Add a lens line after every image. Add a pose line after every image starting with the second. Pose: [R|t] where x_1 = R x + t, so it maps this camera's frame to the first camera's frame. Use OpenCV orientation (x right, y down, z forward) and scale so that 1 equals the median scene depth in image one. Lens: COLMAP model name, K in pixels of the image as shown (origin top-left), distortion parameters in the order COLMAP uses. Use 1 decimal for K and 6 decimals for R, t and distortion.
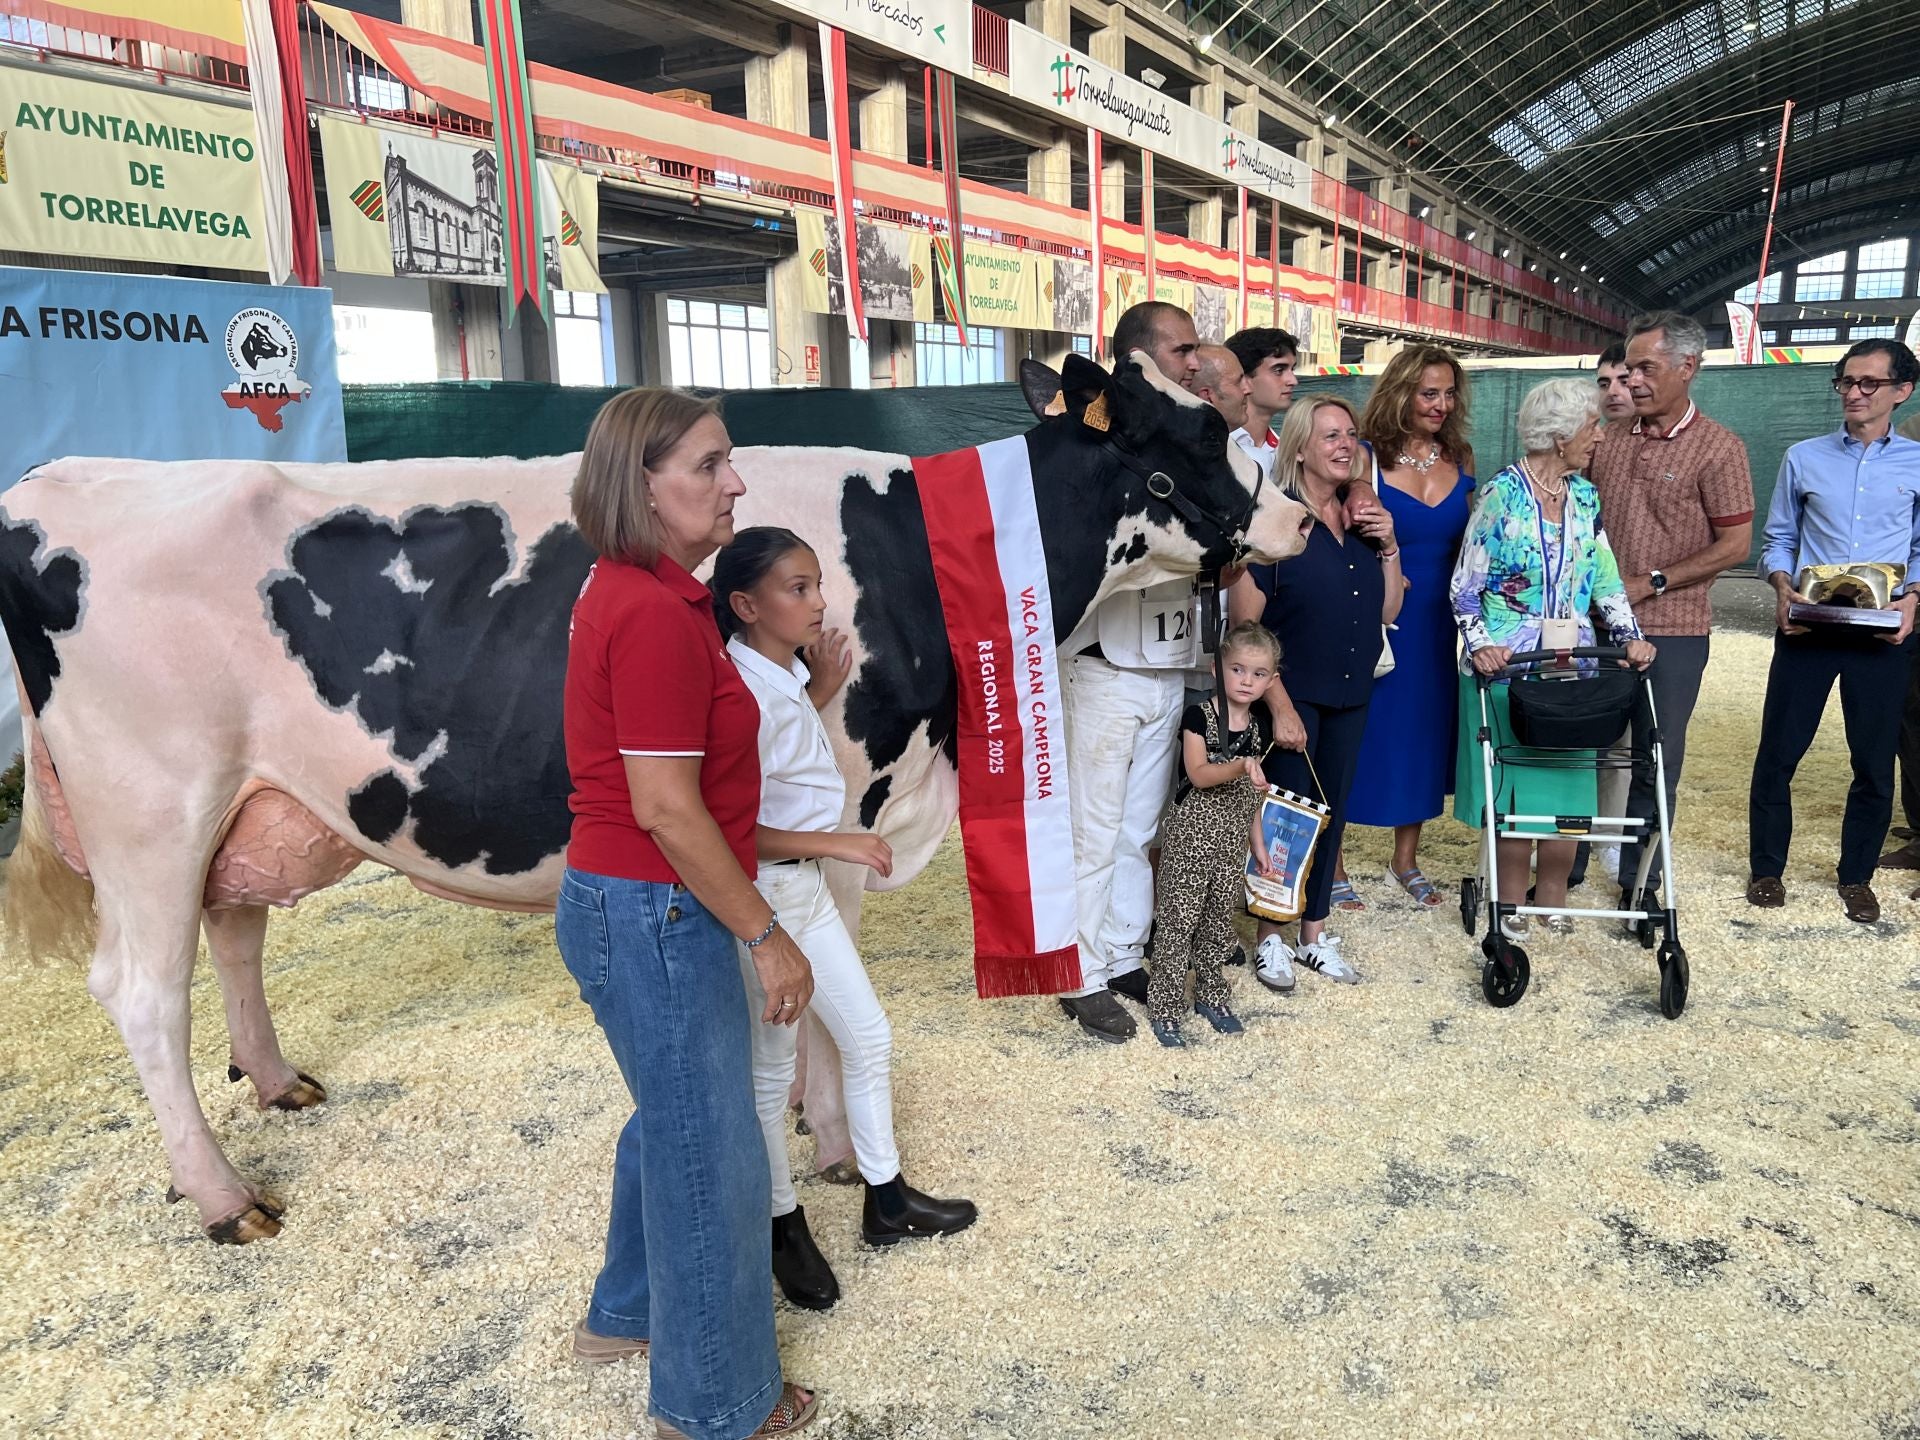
lens RADIAL K [[1530.6, 0, 960.0], [0, 1530.6, 720.0], [0, 0, 1]] dist [0.038746, -0.056728]
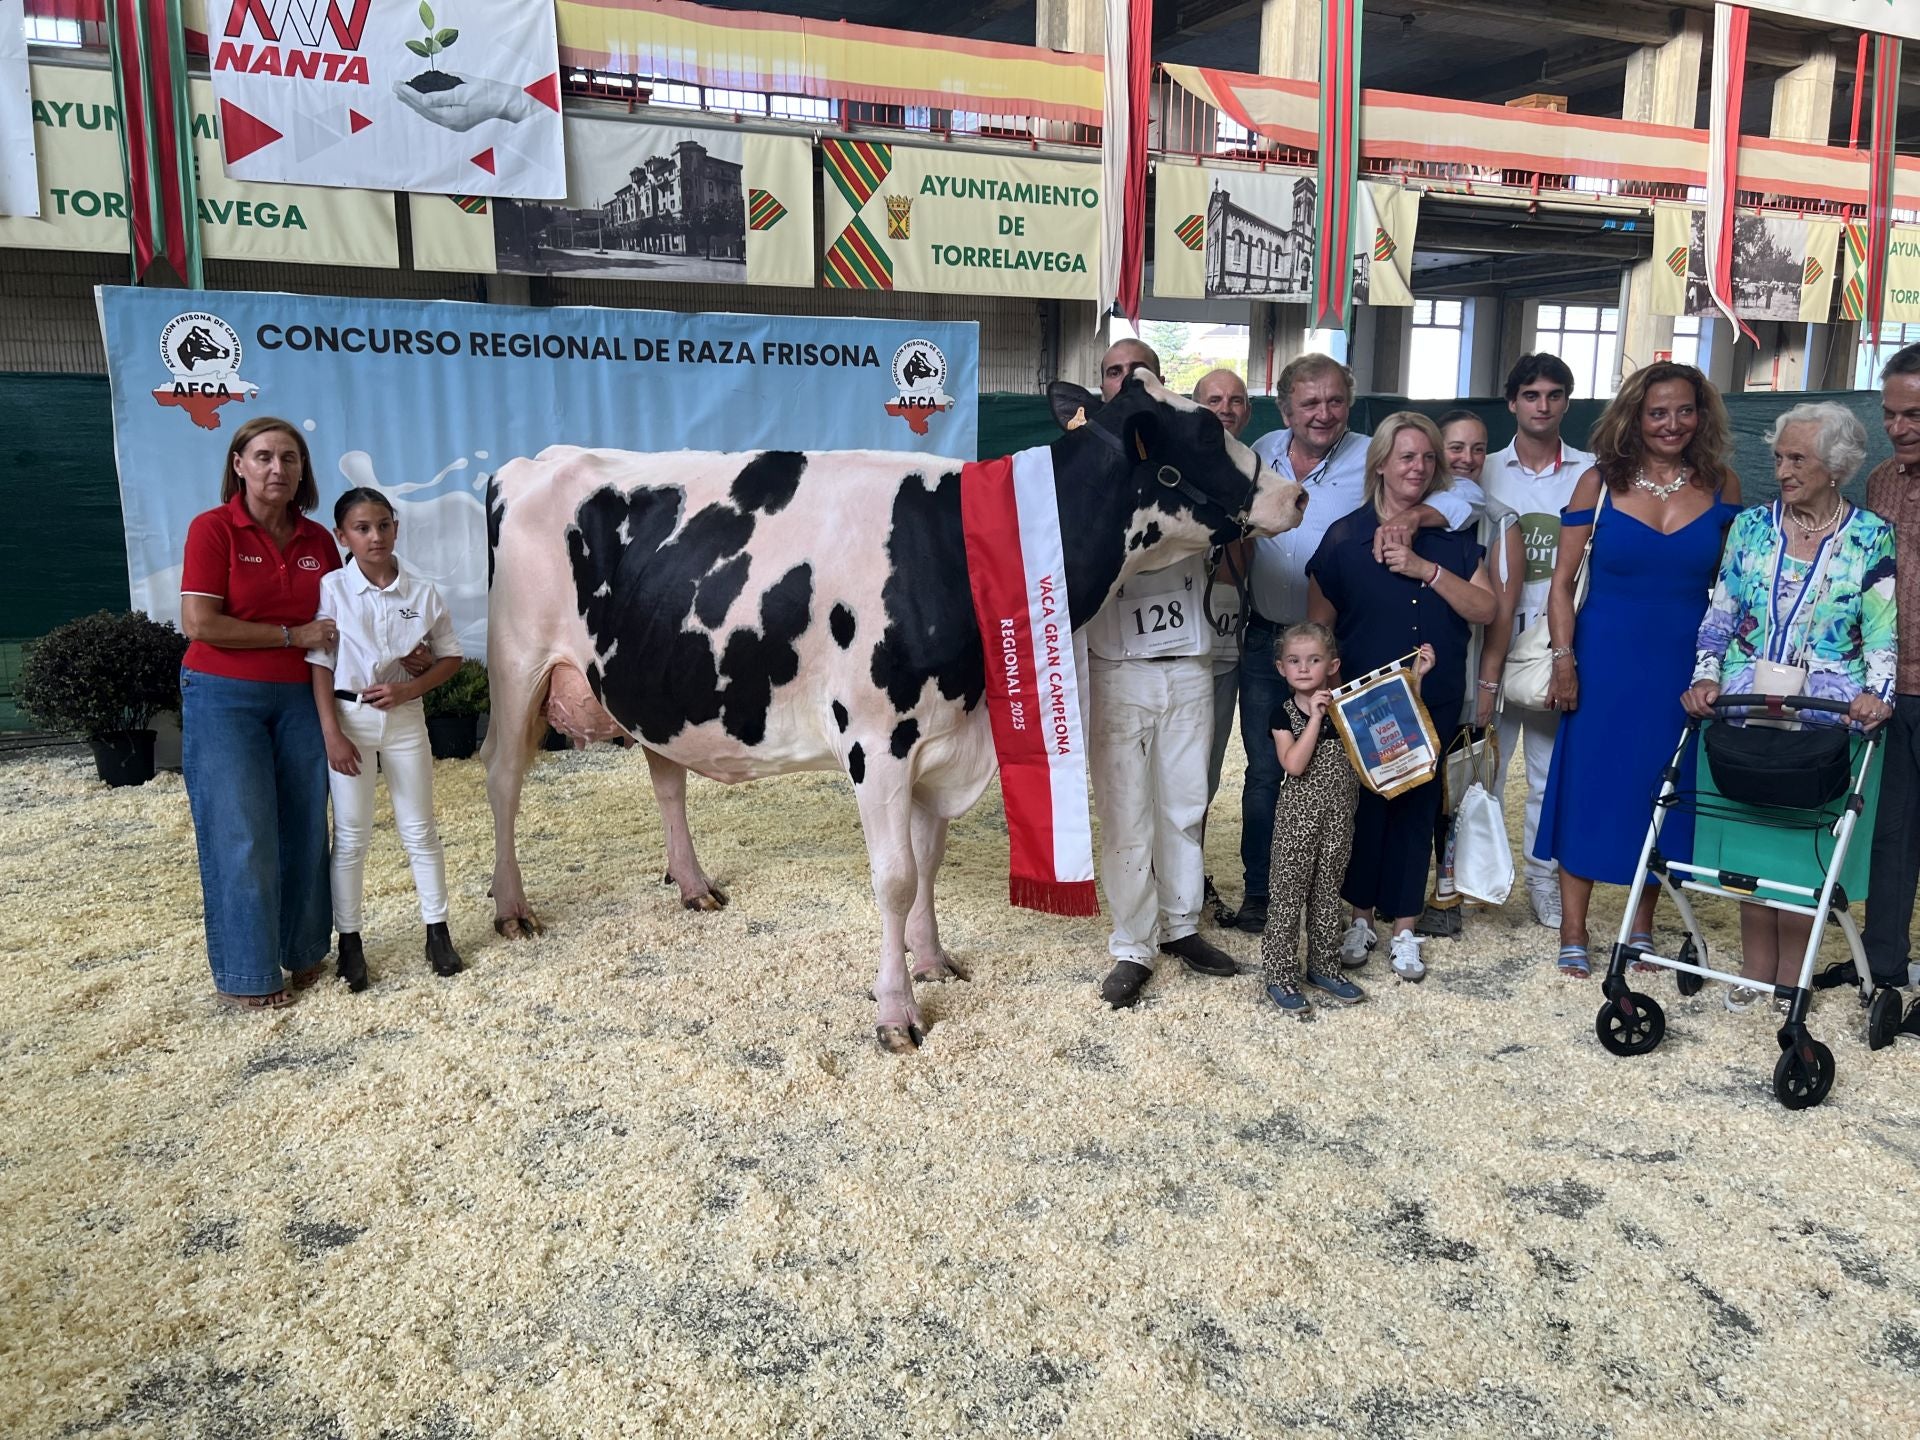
lens RADIAL K [[1530.6, 0, 960.0], [0, 1530.6, 720.0], [0, 0, 1]] dist [0.038746, -0.056728]
pose [[0.793683, 0.127918, -0.594731, 0.206848], [-0.129719, 0.990744, 0.039981, -0.004219], [0.594340, 0.045416, 0.802930, 0.003696]]
